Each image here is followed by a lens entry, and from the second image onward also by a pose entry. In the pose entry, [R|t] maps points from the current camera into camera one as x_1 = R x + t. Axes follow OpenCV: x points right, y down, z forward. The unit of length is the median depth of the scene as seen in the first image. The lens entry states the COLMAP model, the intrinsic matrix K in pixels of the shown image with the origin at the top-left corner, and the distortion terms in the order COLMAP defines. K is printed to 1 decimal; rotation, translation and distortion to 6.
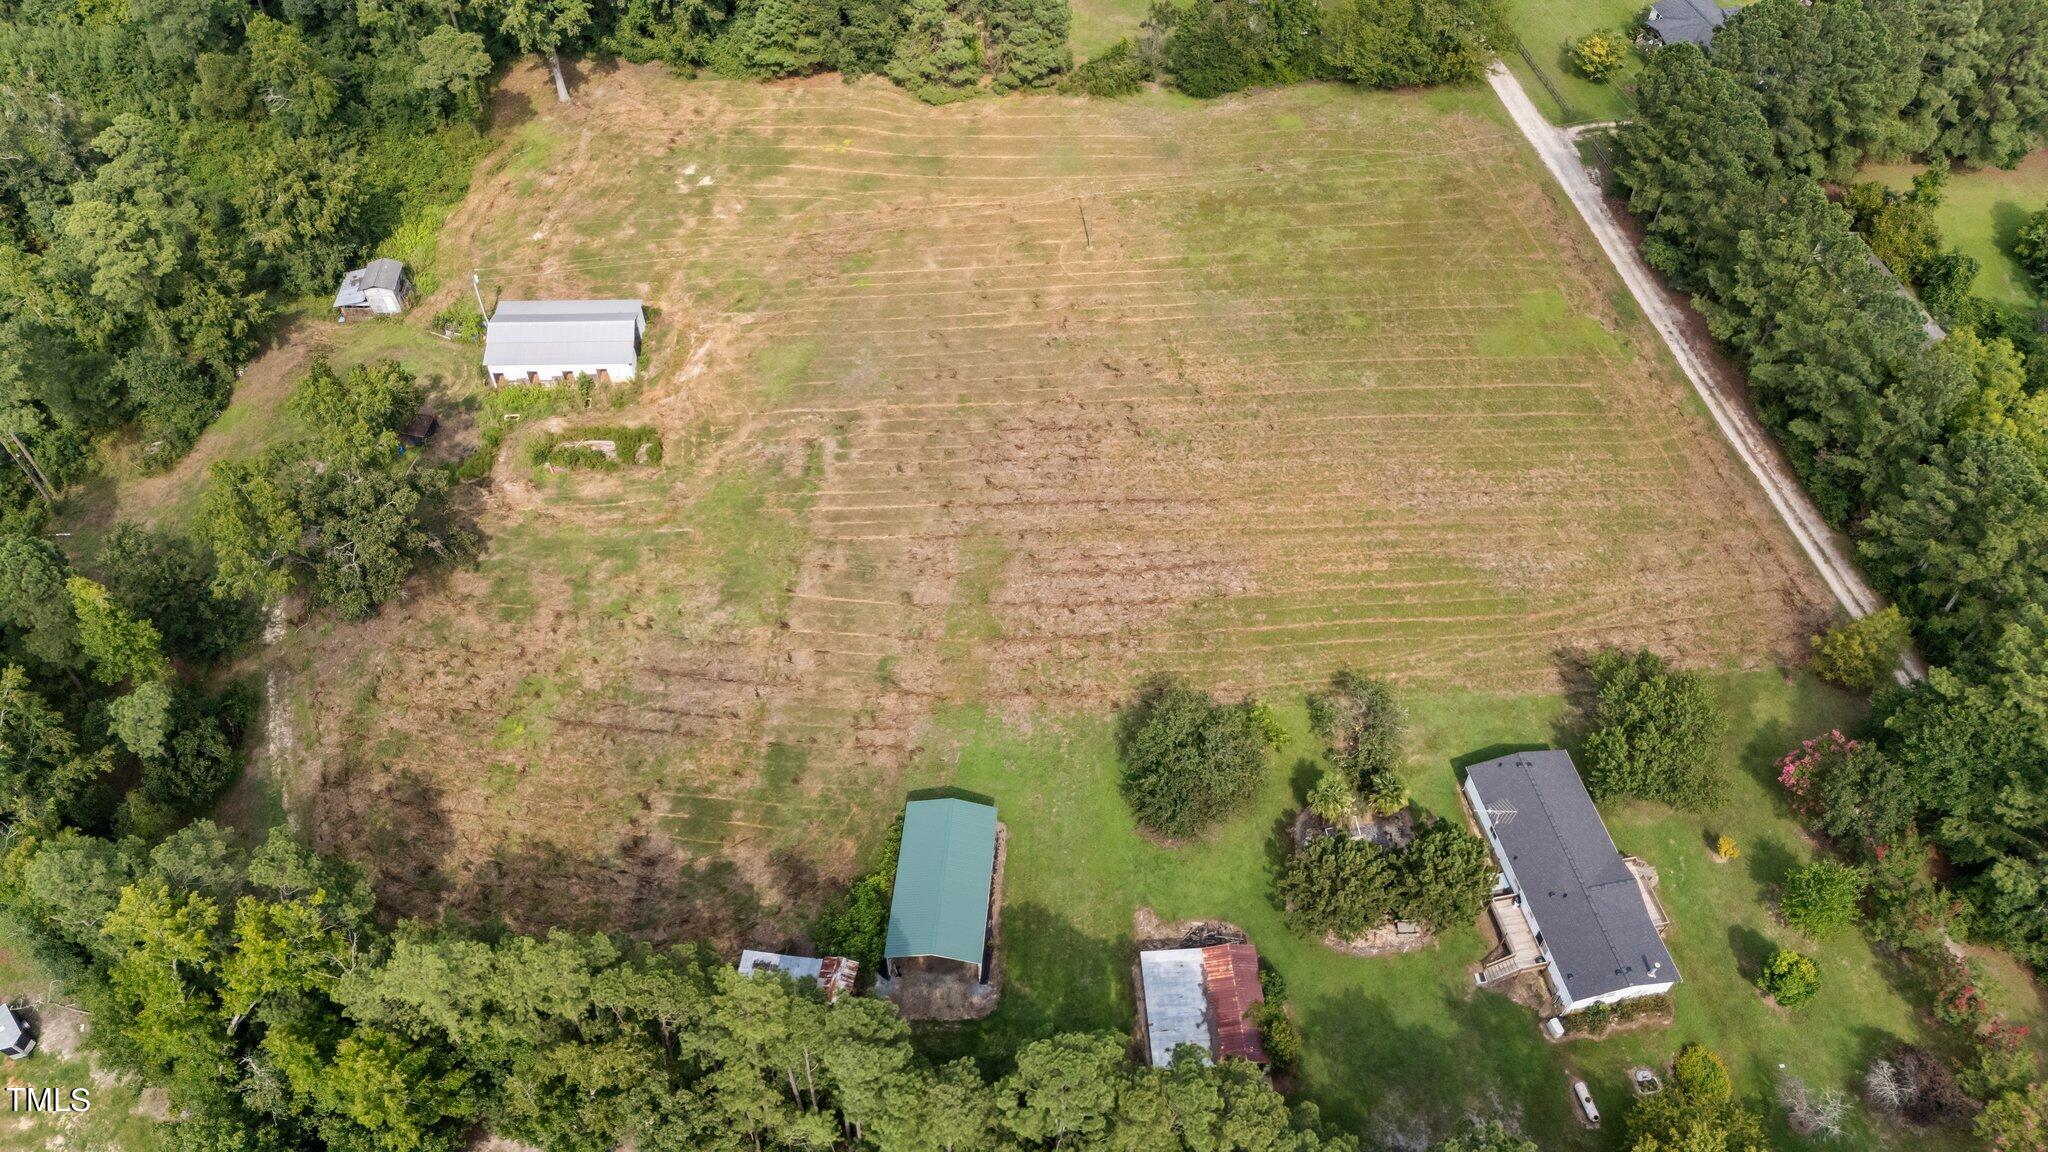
lens RADIAL K [[1506.5, 0, 1037.6], [0, 1506.5, 573.4], [0, 0, 1]] dist [0.082285, -0.092995]
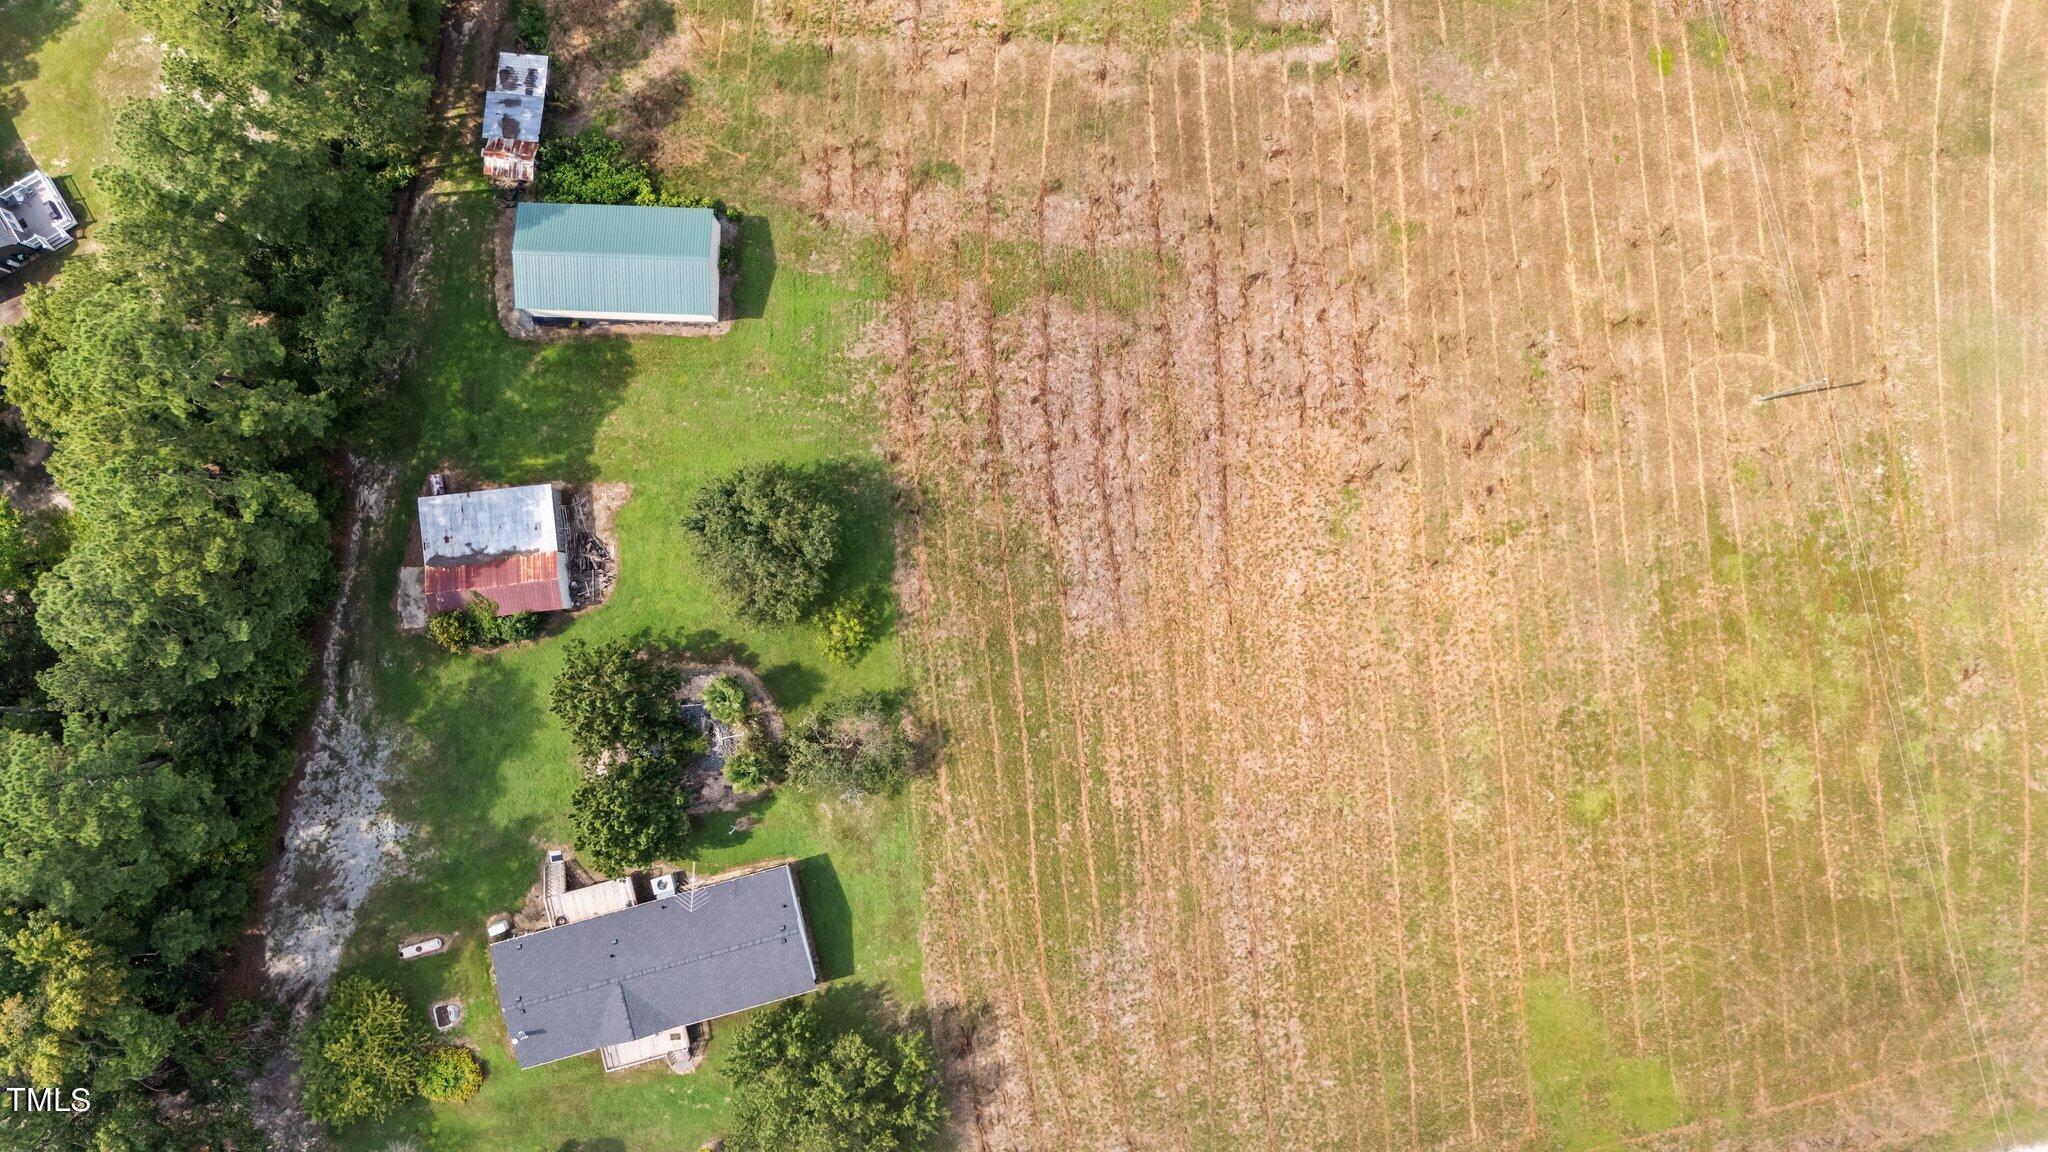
lens RADIAL K [[1506.5, 0, 1029.4], [0, 1506.5, 585.8], [0, 0, 1]] dist [0.082285, -0.092995]
pose [[0.050924, 0.998095, -0.034824, 0.138539], [-0.788874, 0.061583, 0.611462, -0.420162], [0.612442, -0.003666, 0.790507, 0.357731]]
